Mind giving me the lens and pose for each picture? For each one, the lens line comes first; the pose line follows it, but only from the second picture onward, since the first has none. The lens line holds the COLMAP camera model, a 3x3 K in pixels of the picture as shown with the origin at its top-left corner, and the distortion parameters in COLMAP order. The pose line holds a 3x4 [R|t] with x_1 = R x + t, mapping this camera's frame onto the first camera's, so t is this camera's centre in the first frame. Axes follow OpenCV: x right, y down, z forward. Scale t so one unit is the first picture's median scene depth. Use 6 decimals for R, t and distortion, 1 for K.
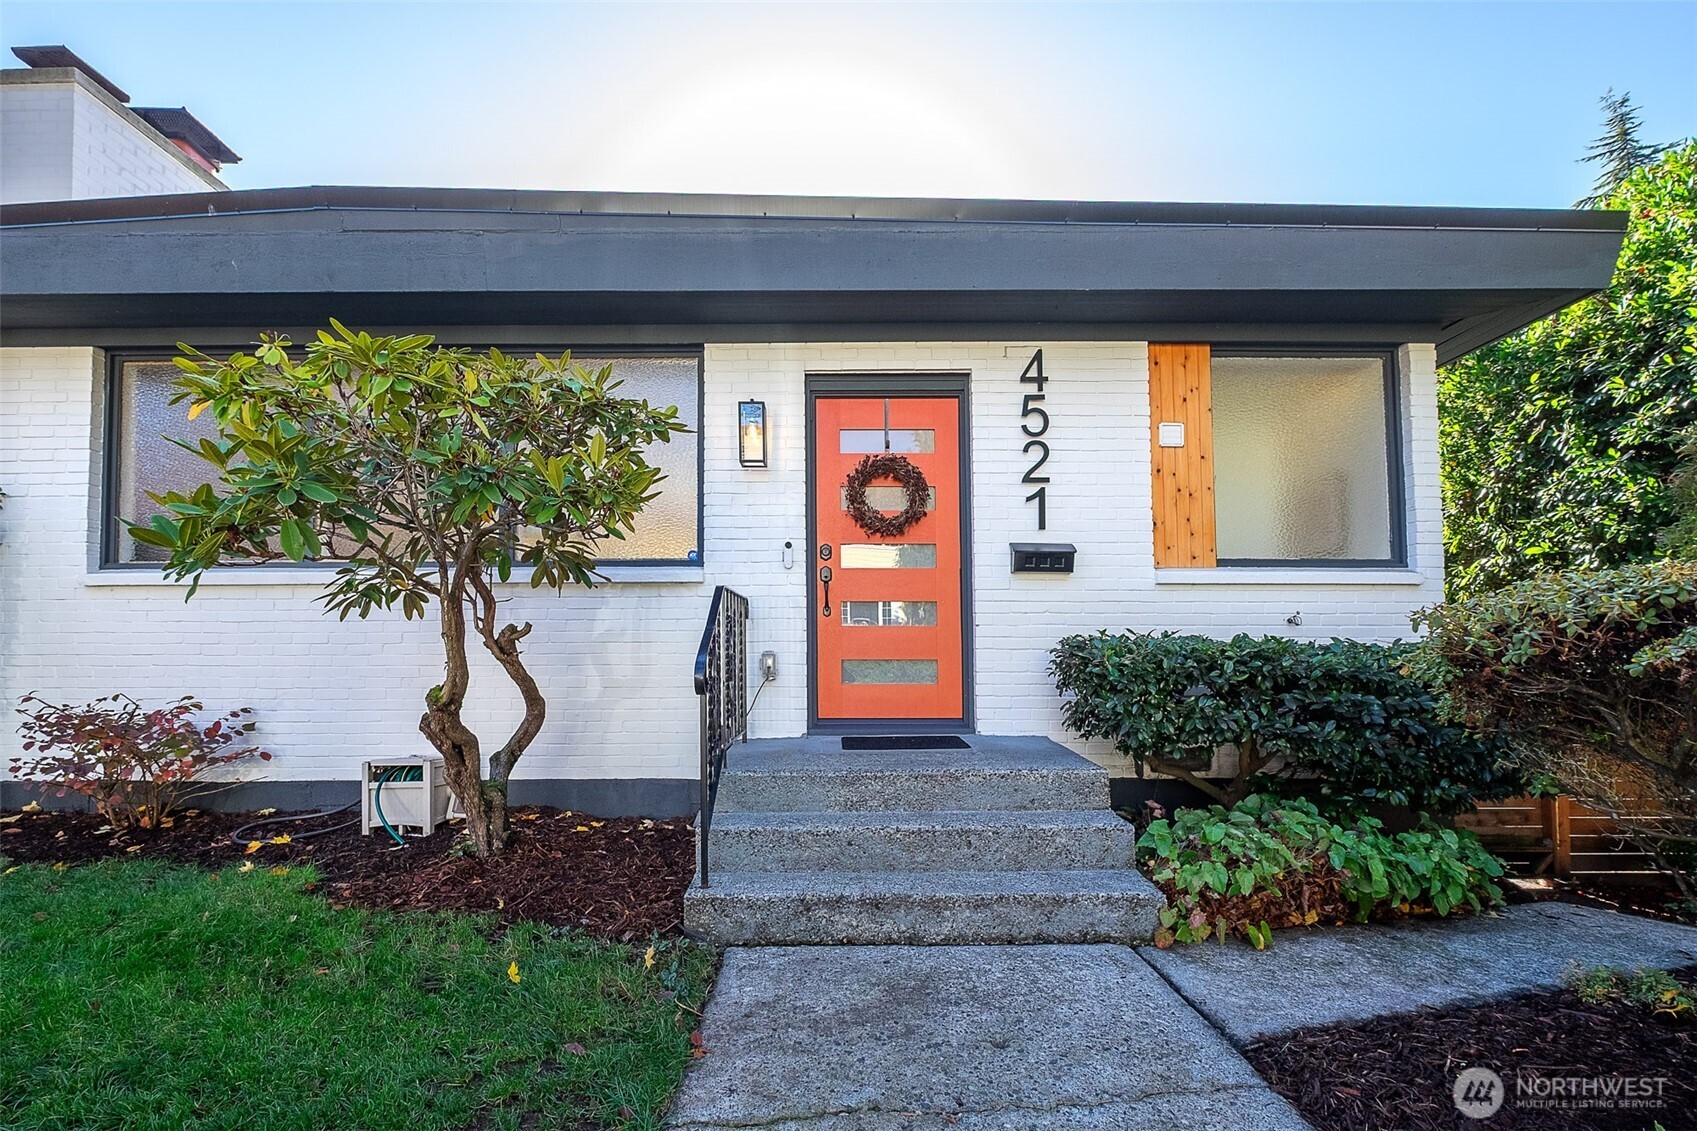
lens RADIAL K [[776.2, 0, 831.5], [0, 776.2, 627.0], [0, 0, 1]] dist [0.002194, -0.000071]
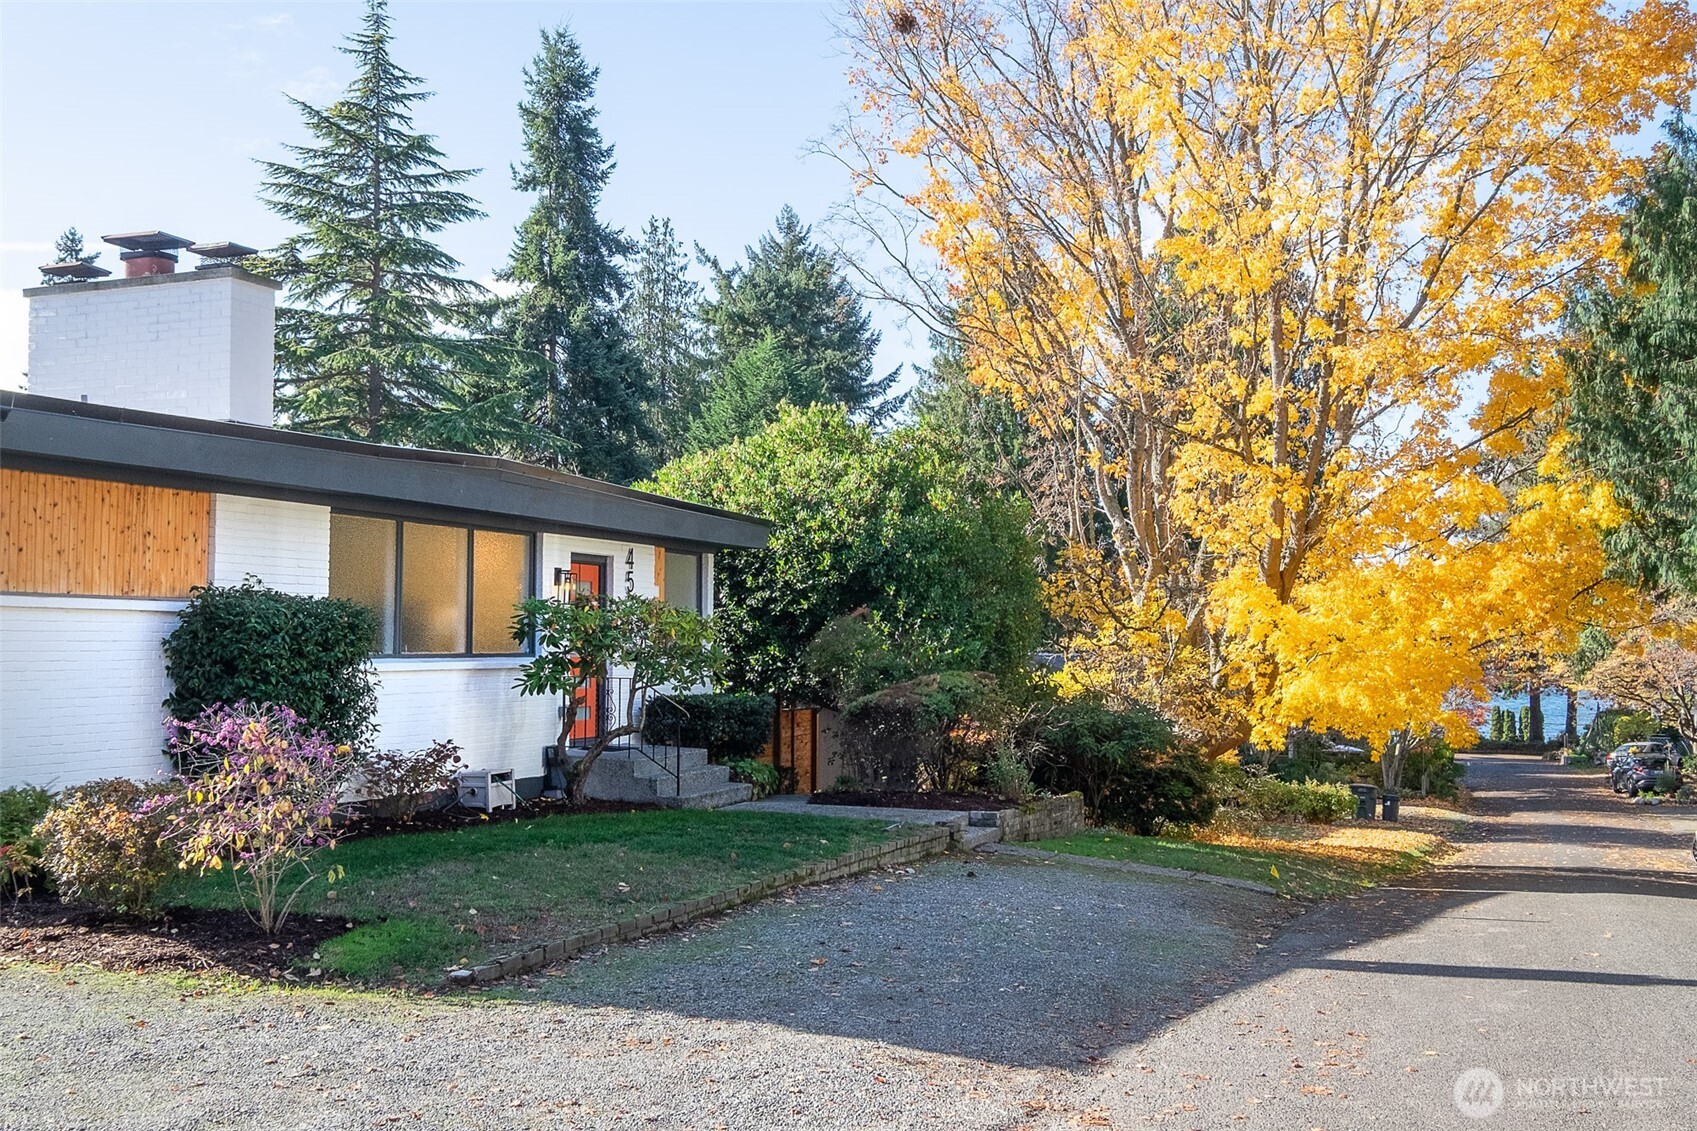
lens RADIAL K [[1752.4, 0, 856.4], [0, 1752.4, 561.7], [0, 0, 1]] dist [-0.002751, 0.000000]
pose [[0.348125, 0.049399, 0.936146, -3.500966], [-0.045876, 0.998312, -0.035620, -0.178058], [-0.936325, -0.030546, 0.349804, -1.040314]]
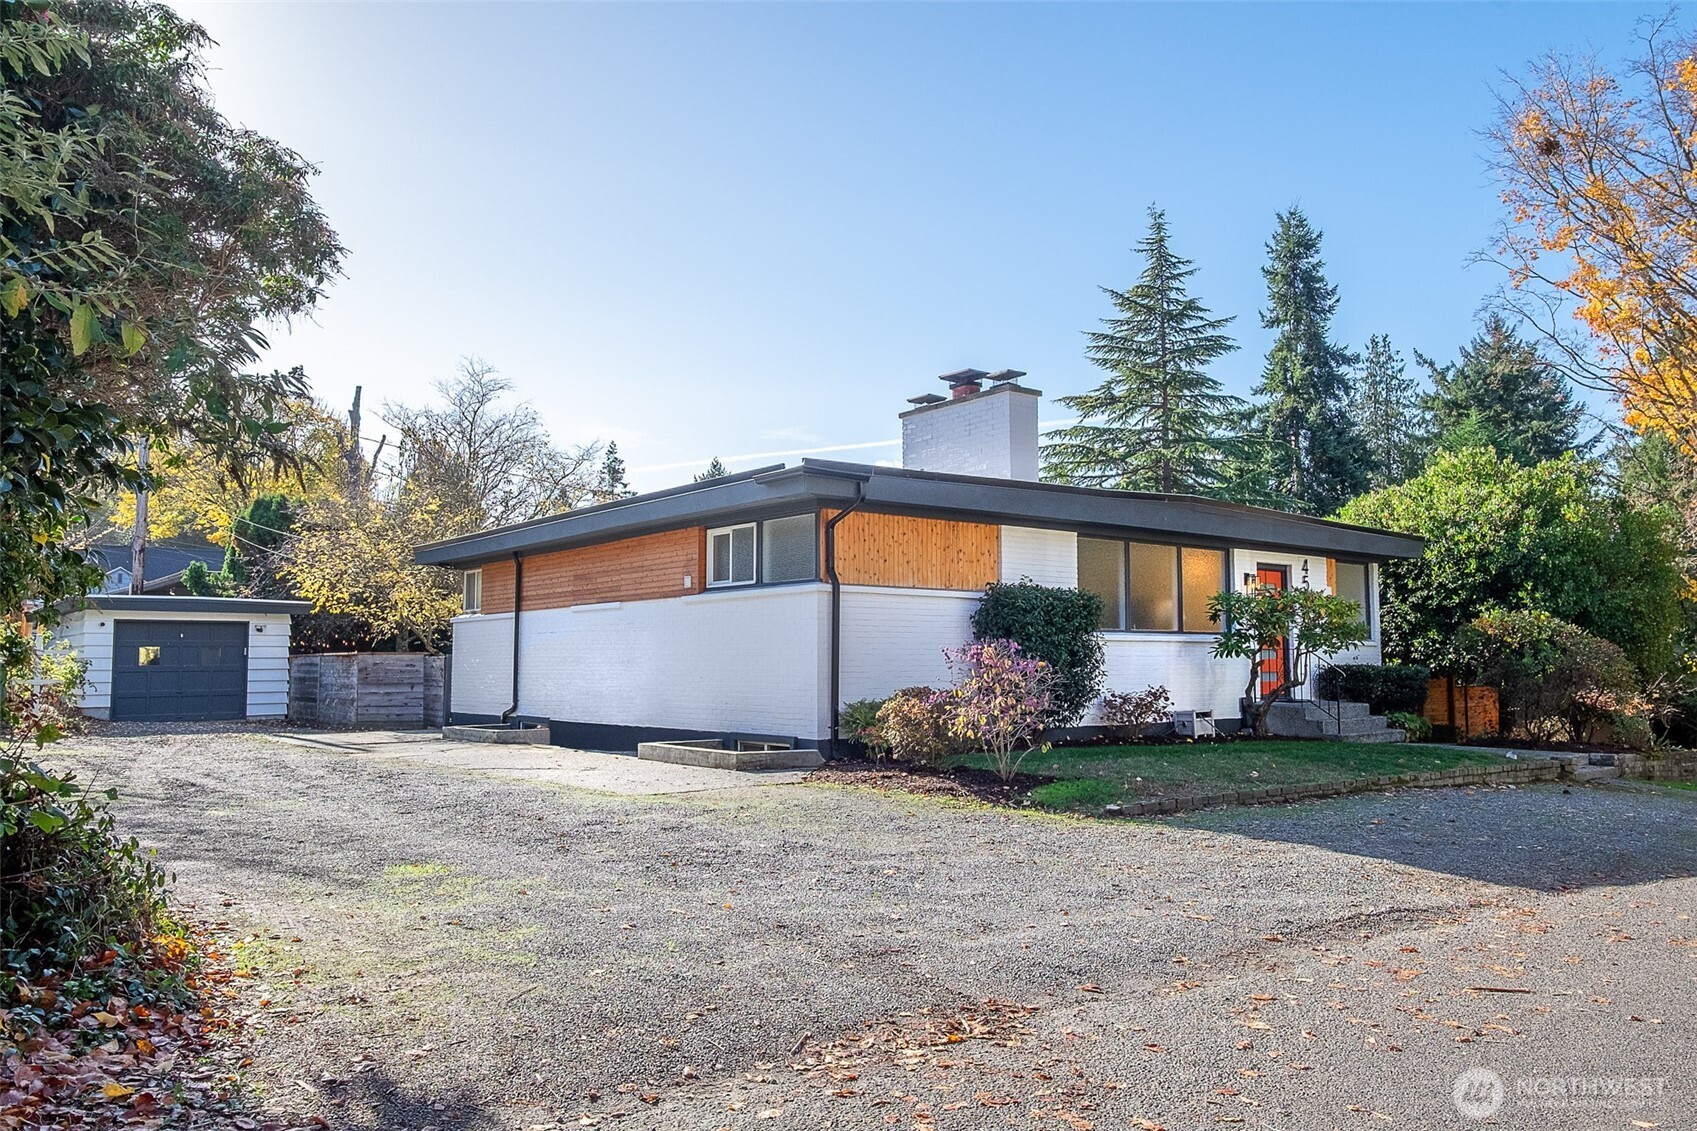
lens RADIAL K [[1222.0, 0, 852.8], [0, 1222.0, 567.6], [0, 0, 1]] dist [-0.001013, 0.012583]
pose [[0.781810, 0.052737, 0.621283, -3.473904], [-0.031369, 0.998482, -0.045280, -0.074018], [-0.622728, 0.015911, 0.782277, -1.315090]]
